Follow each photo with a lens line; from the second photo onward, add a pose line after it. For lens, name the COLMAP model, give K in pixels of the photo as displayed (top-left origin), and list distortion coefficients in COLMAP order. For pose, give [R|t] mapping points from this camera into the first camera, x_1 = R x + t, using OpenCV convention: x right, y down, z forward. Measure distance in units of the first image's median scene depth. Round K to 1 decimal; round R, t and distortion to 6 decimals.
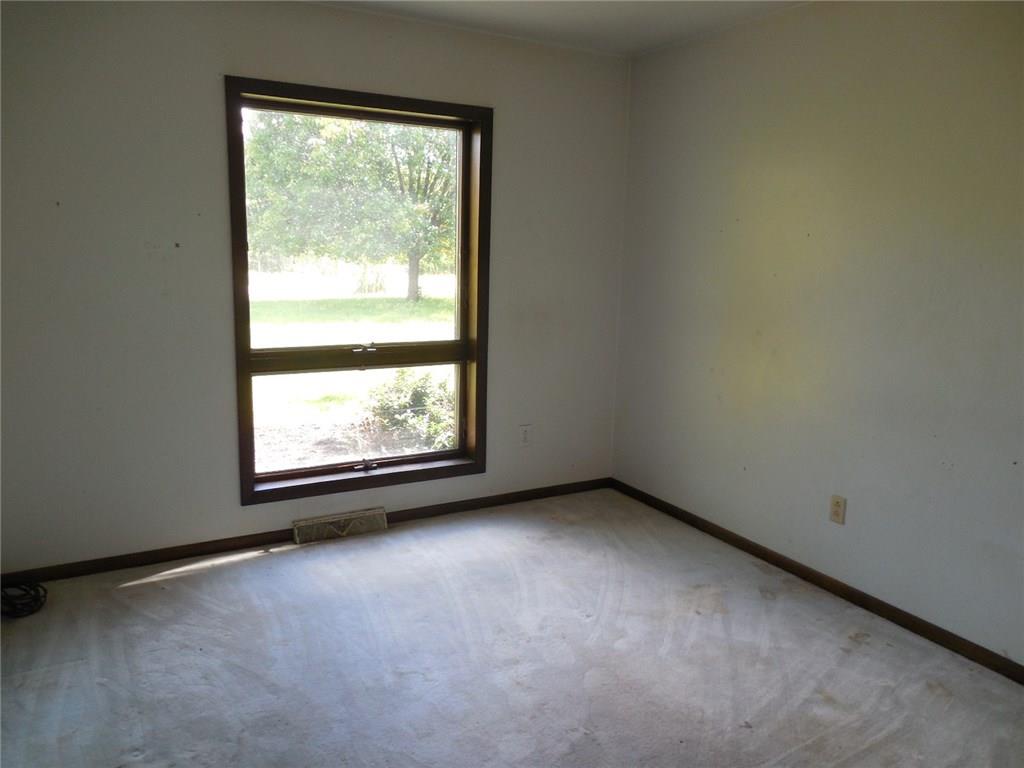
lens RADIAL K [[766.2, 0, 512.0], [0, 766.2, 384.0], [0, 0, 1]] dist [0.004833, 0.003028]
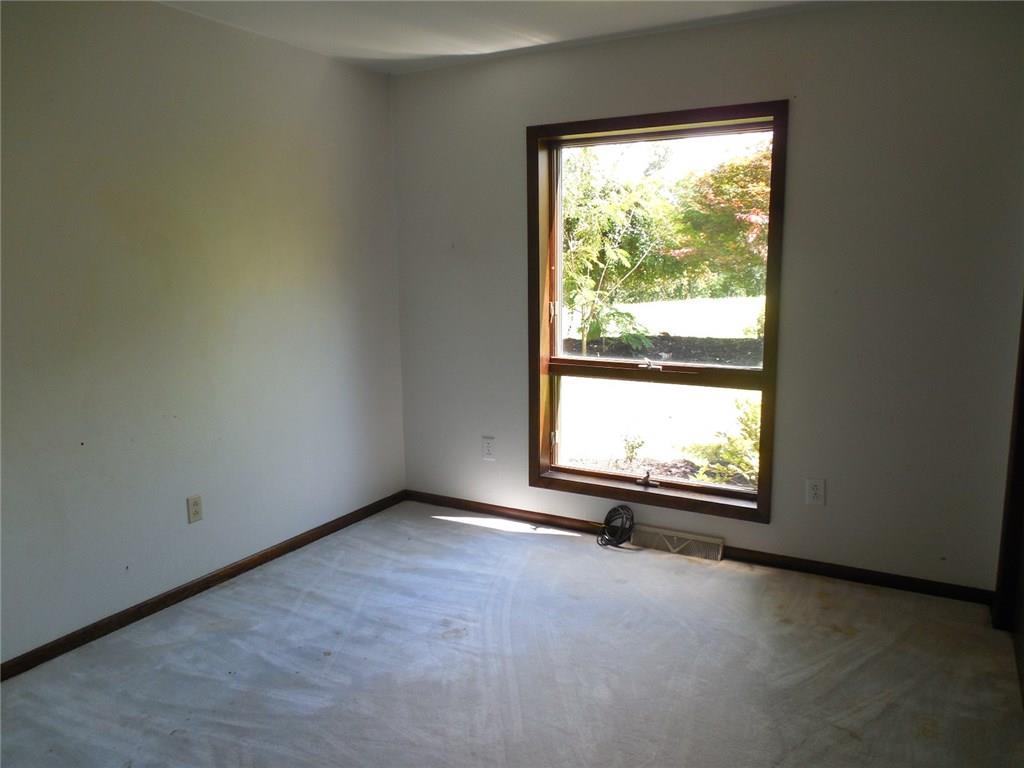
lens RADIAL K [[766.2, 0, 512.0], [0, 766.2, 384.0], [0, 0, 1]] dist [0.004833, 0.003028]
pose [[0.502786, 0.115027, -0.856724, 0.582182], [-0.128609, 0.990030, 0.057448, -0.056496], [0.854790, 0.081298, 0.512567, 0.329288]]
